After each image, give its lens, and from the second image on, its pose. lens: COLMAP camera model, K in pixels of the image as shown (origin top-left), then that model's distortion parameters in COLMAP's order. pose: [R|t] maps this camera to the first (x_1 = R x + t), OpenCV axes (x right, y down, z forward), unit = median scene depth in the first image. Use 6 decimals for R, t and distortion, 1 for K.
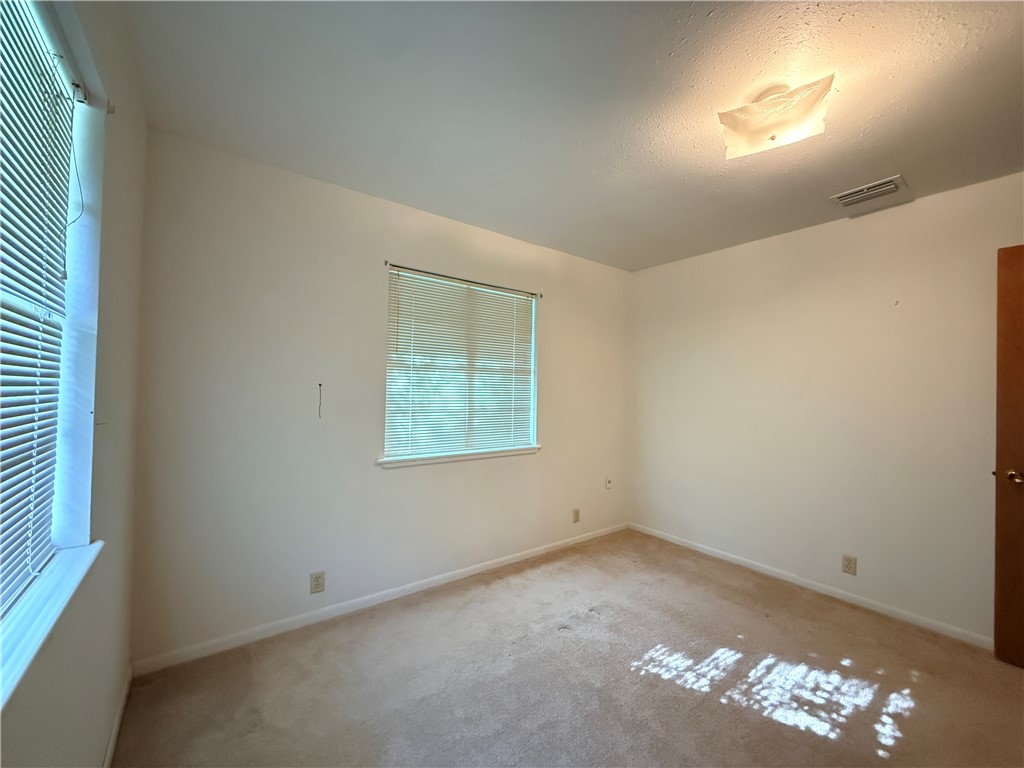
lens RADIAL K [[410.0, 0, 510.1], [0, 410.0, 383.4], [0, 0, 1]] dist [-0.000690, -0.000035]
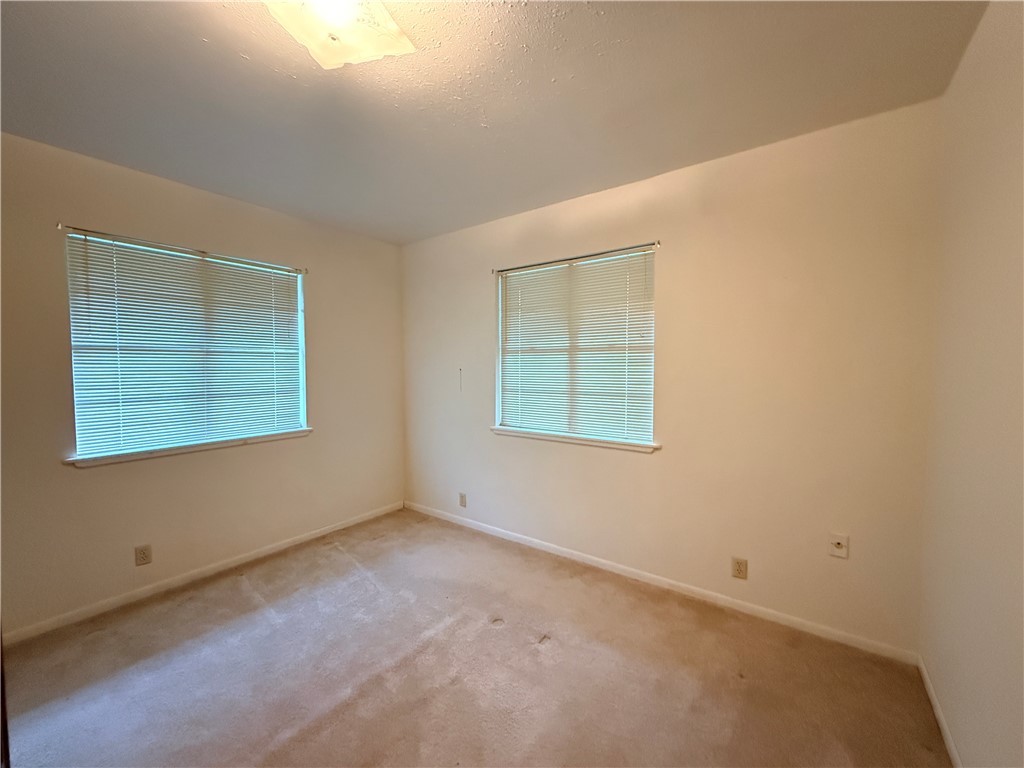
lens RADIAL K [[410.0, 0, 510.1], [0, 410.0, 383.4], [0, 0, 1]] dist [-0.000690, -0.000035]
pose [[0.281015, 0.022099, -0.959449, 0.780126], [0.023418, 0.999279, 0.029876, 0.010460], [0.959418, -0.030864, 0.280295, 0.575258]]
